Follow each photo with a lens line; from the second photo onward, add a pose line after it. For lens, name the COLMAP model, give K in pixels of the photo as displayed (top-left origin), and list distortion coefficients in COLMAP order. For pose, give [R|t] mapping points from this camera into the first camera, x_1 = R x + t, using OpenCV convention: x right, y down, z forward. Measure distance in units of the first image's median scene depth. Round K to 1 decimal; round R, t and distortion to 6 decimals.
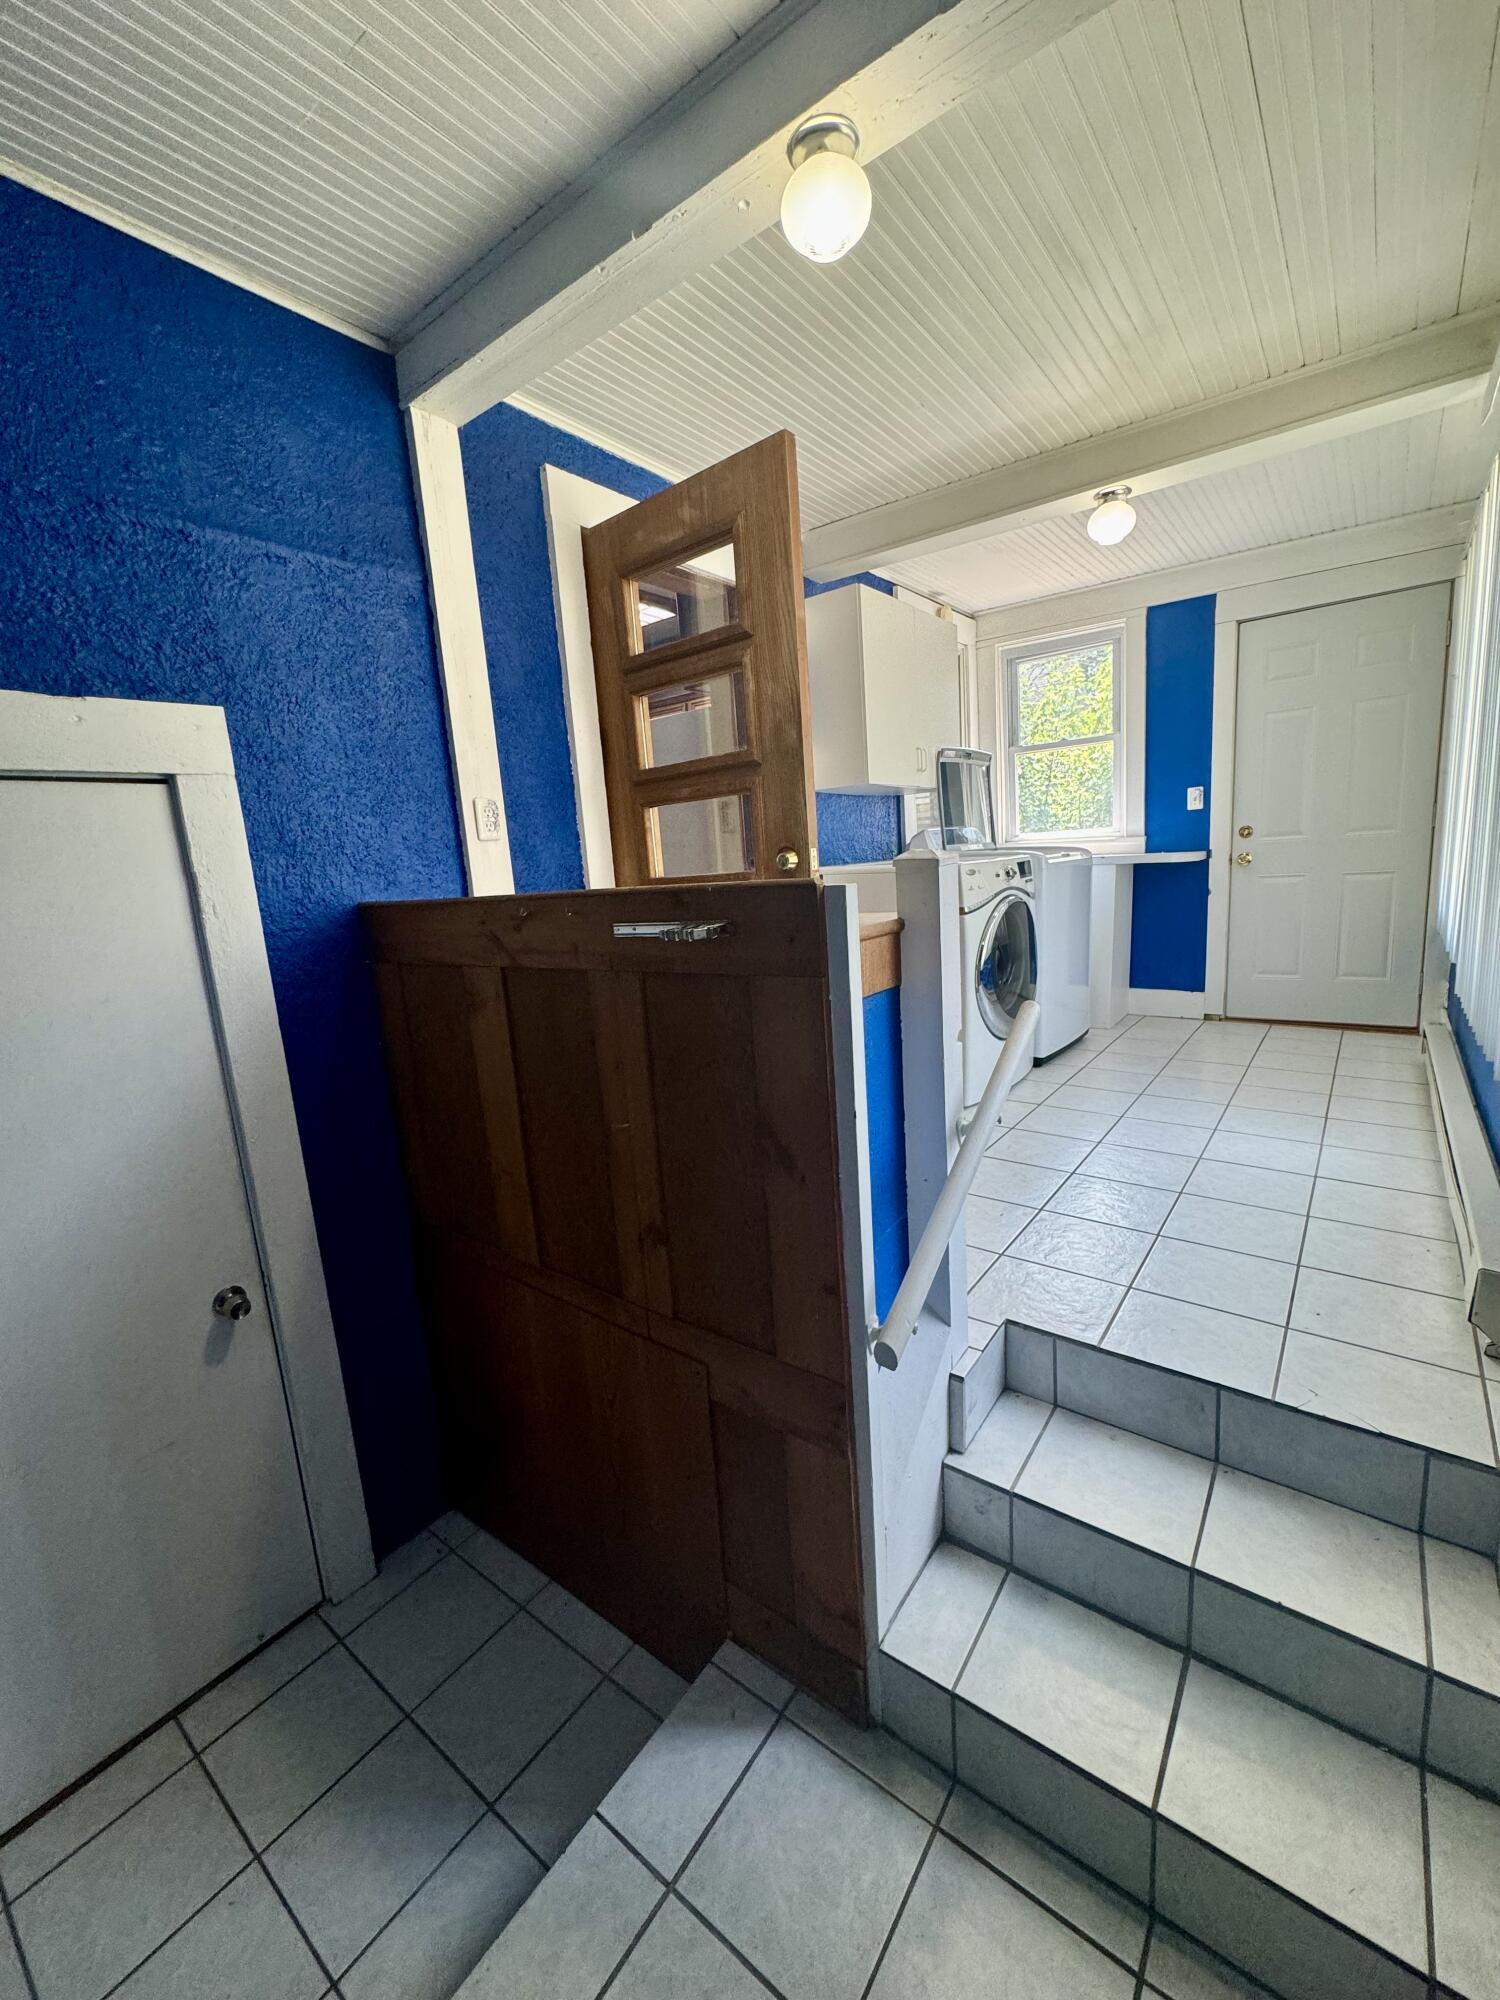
lens RADIAL K [[797.0, 0, 750.6], [0, 797.0, 997.3], [0, 0, 1]] dist [-0.003426, 0.001155]
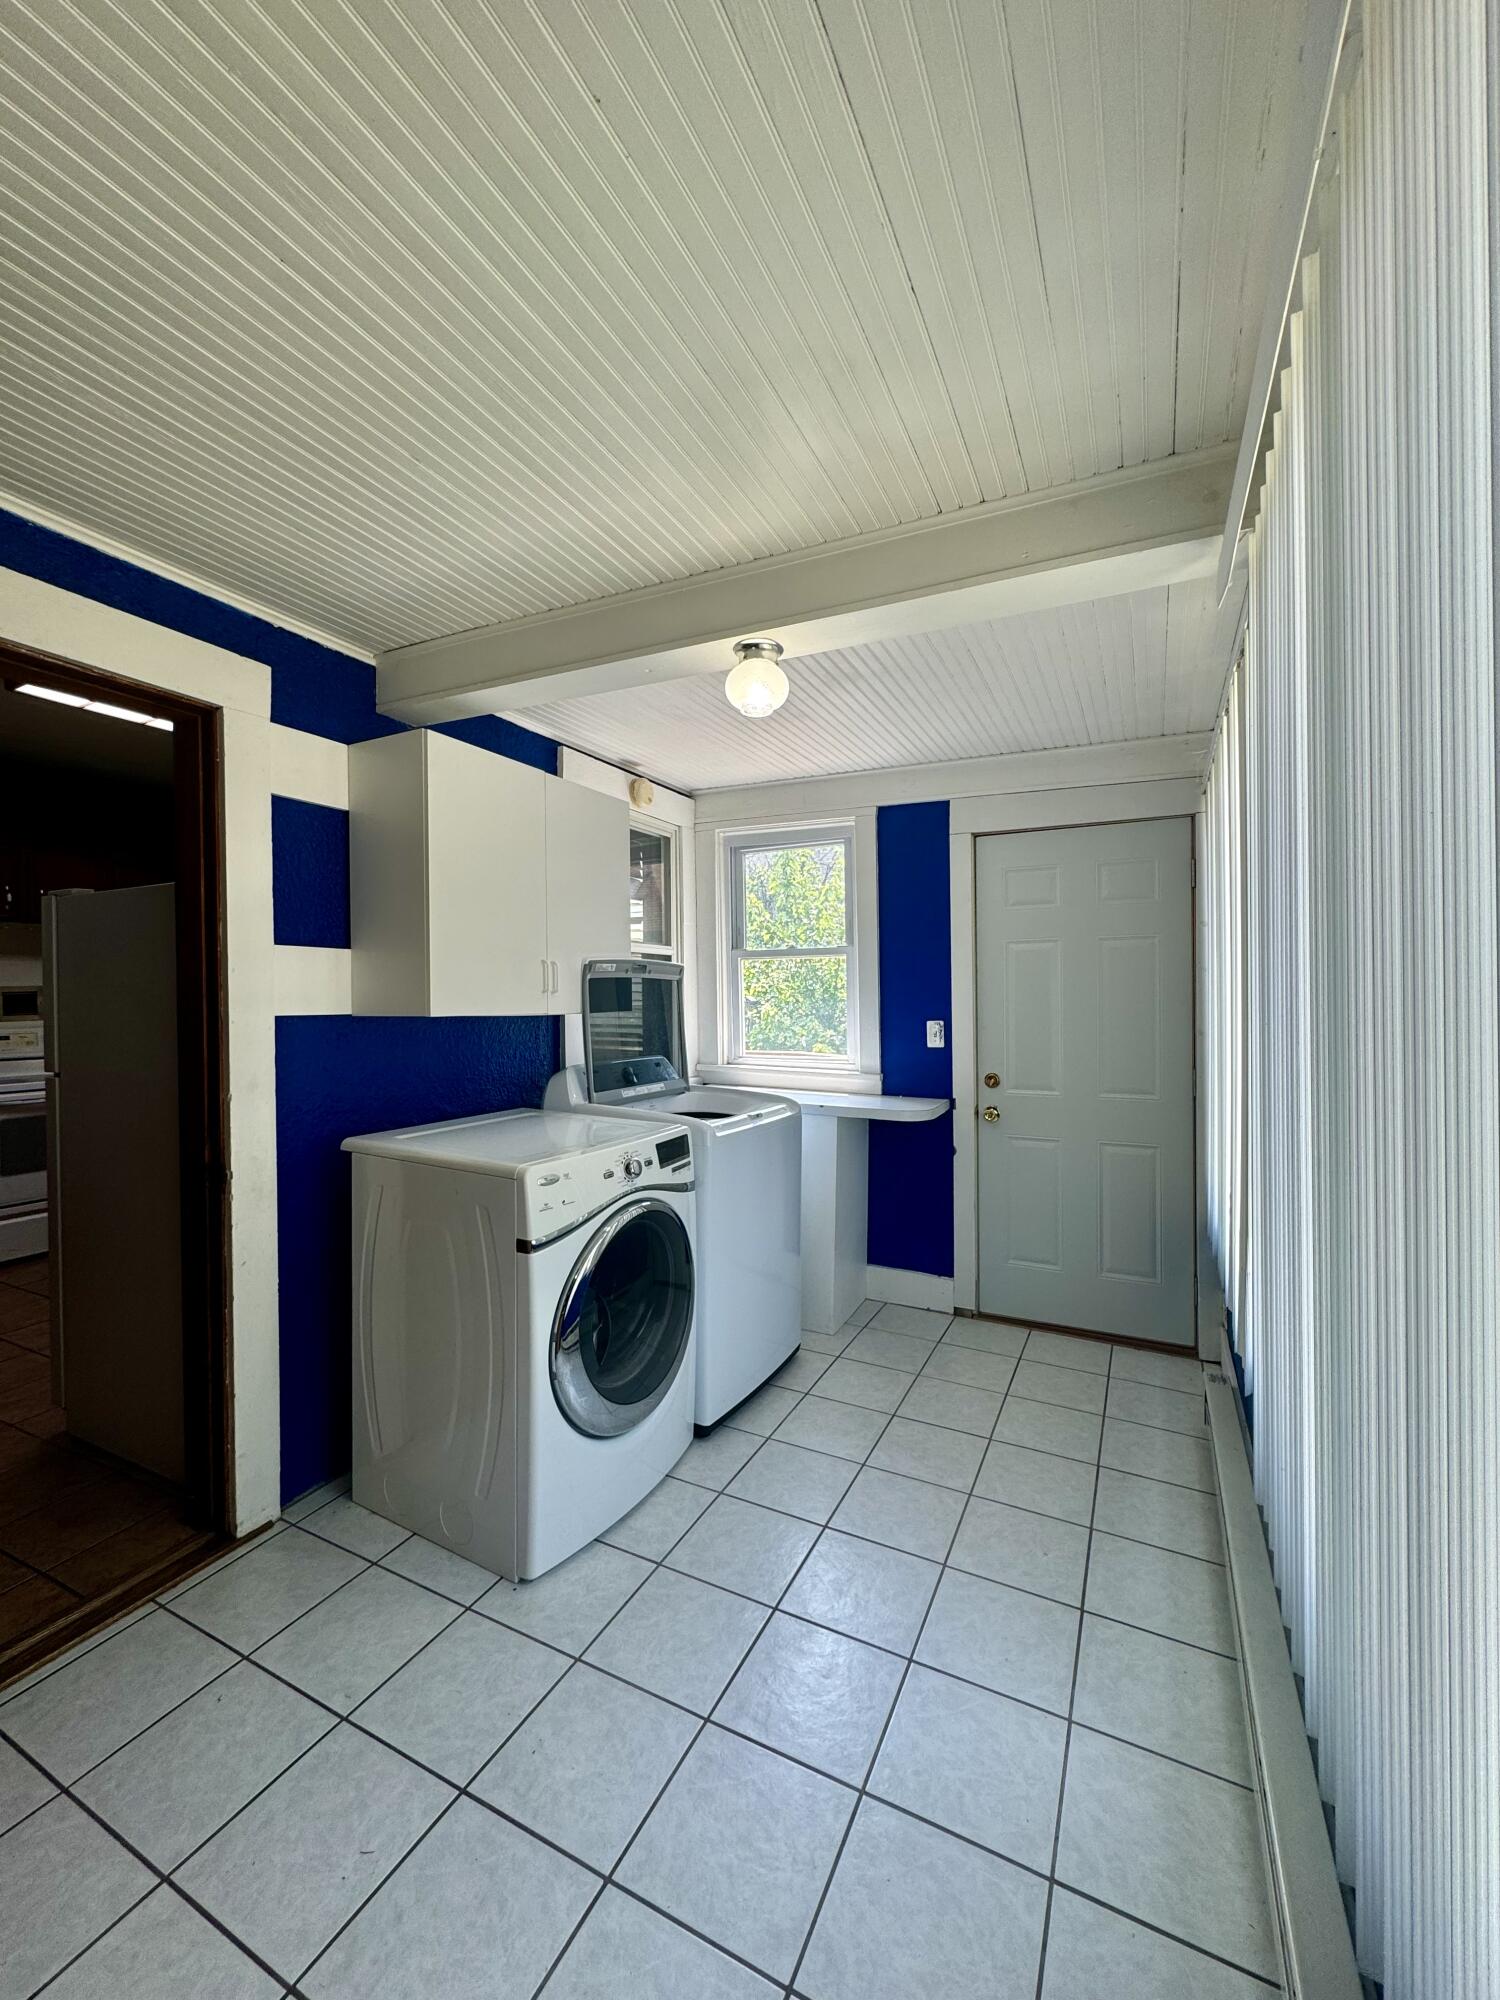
lens RADIAL K [[797.0, 0, 751.0], [0, 797.0, 998.5], [0, 0, 1]] dist [-0.003426, 0.001155]
pose [[0.979156, 0.062875, 0.193134, 0.227234], [-0.027086, 0.982809, -0.182629, -0.139936], [-0.201297, 0.173591, 0.964026, 0.261975]]
